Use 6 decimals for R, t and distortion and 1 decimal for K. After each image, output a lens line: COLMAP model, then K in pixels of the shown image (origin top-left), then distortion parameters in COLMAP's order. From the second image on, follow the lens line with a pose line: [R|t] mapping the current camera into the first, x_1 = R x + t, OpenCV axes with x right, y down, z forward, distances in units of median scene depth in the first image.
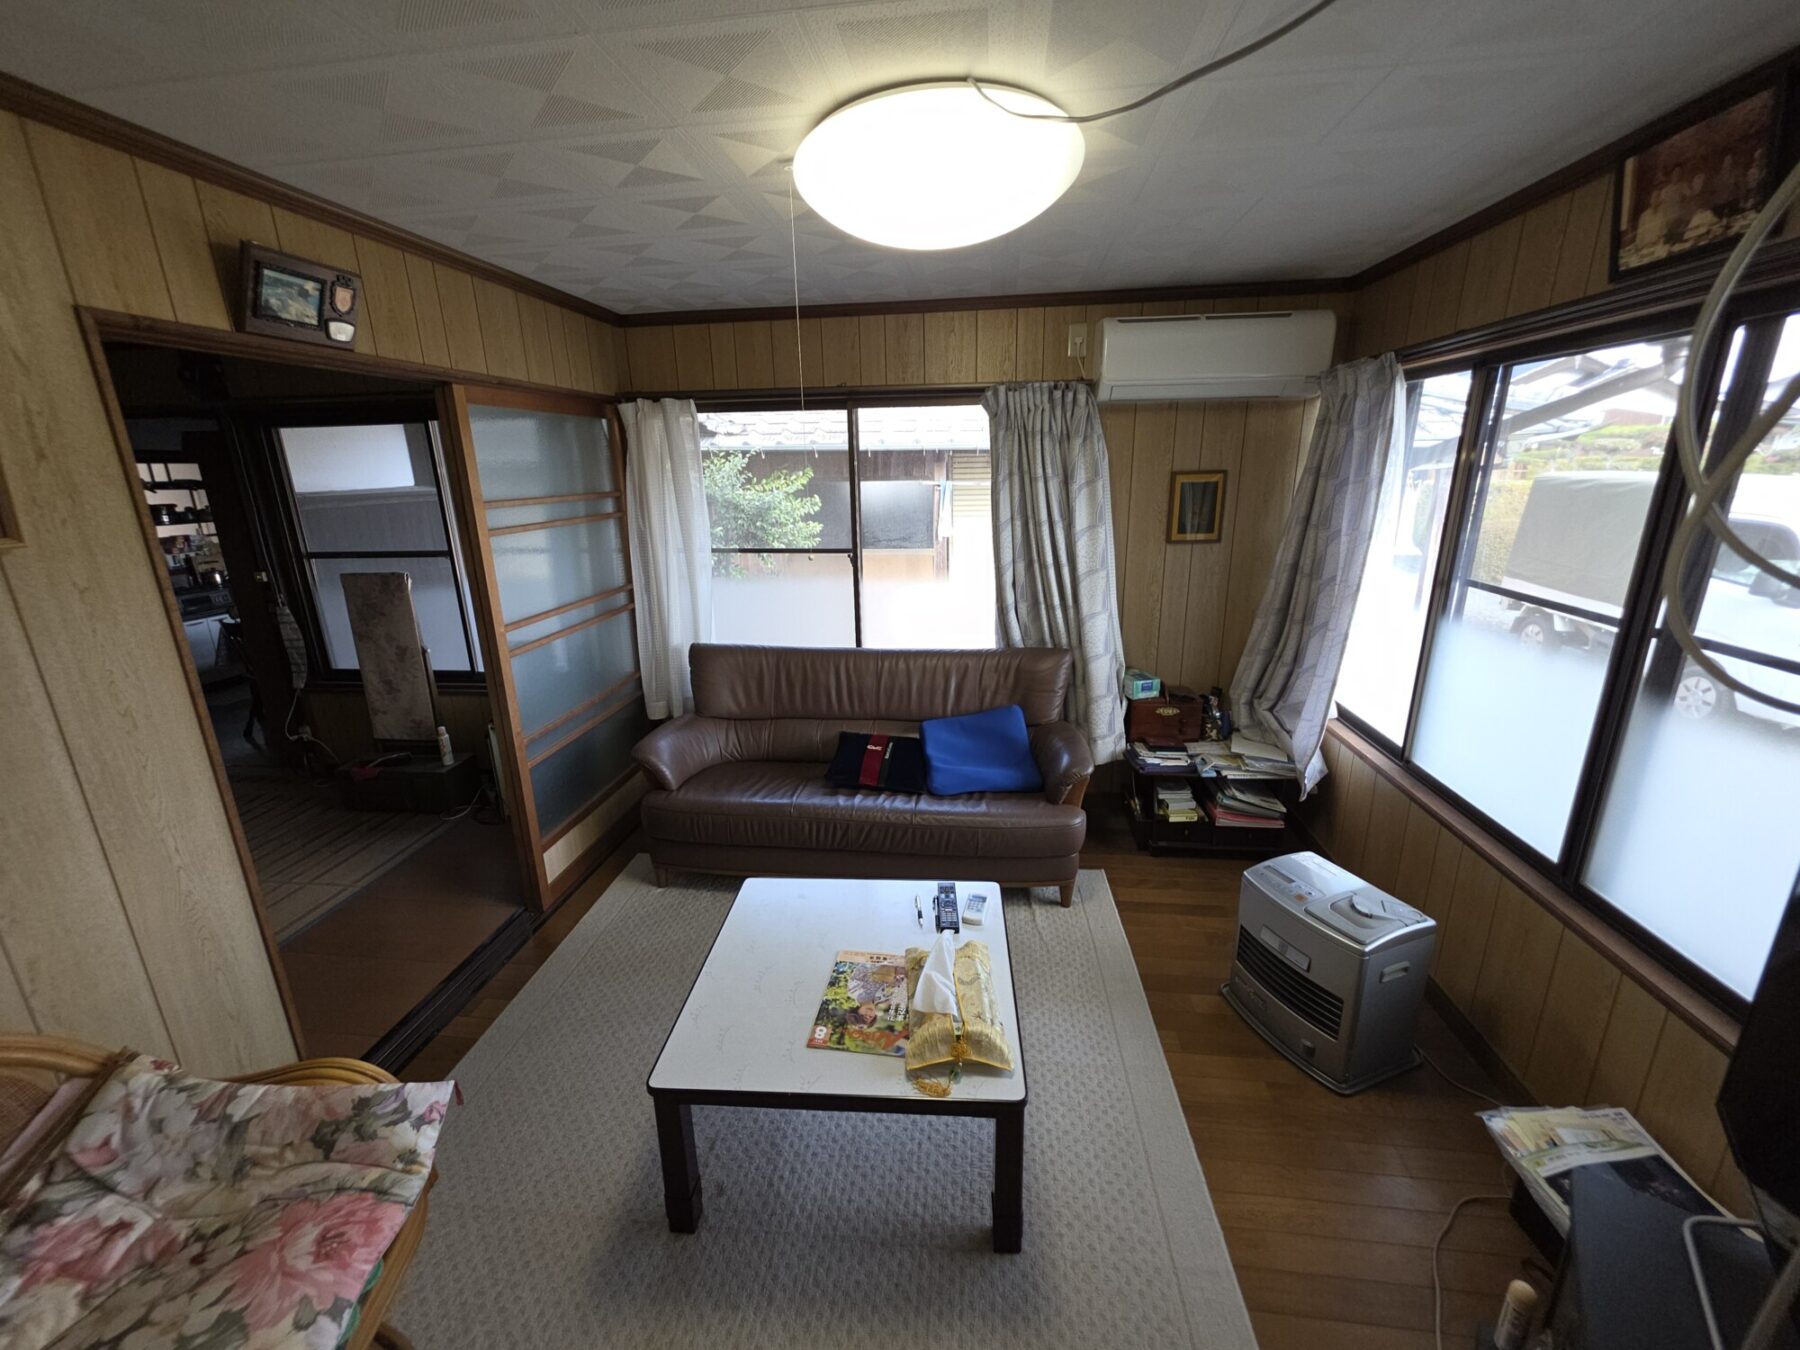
lens RADIAL K [[723.4, 0, 900.0], [0, 723.4, 675.0], [0, 0, 1]] dist [-0.001064, -0.000269]
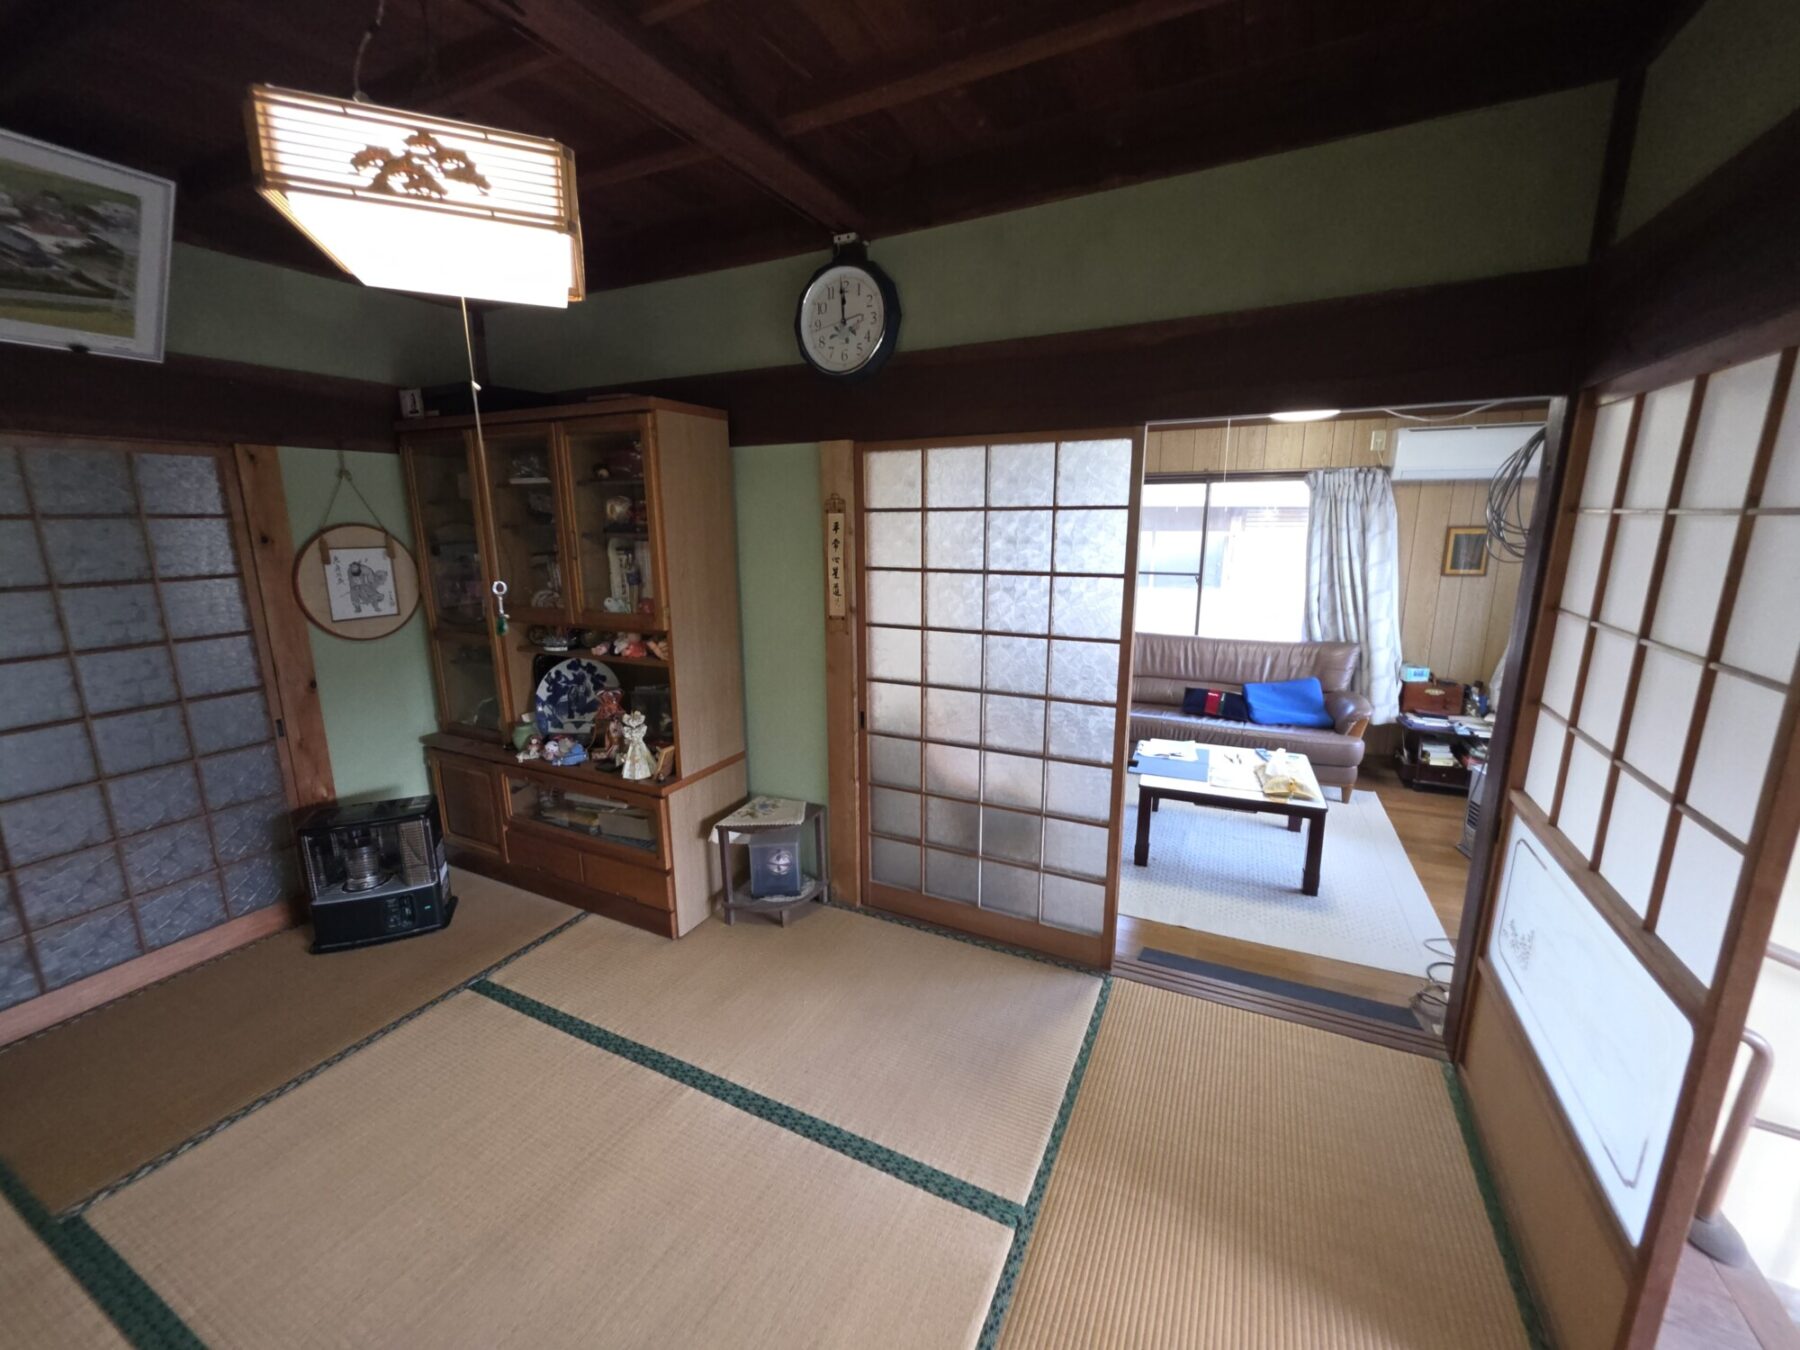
lens RADIAL K [[723.4, 0, 900.0], [0, 723.4, 675.0], [0, 0, 1]] dist [-0.001064, -0.000269]
pose [[0.944291, 0.080101, -0.319214, -0.174311], [-0.101968, 0.993409, -0.052361, 0.202934], [0.312916, 0.081993, 0.946235, -0.689815]]
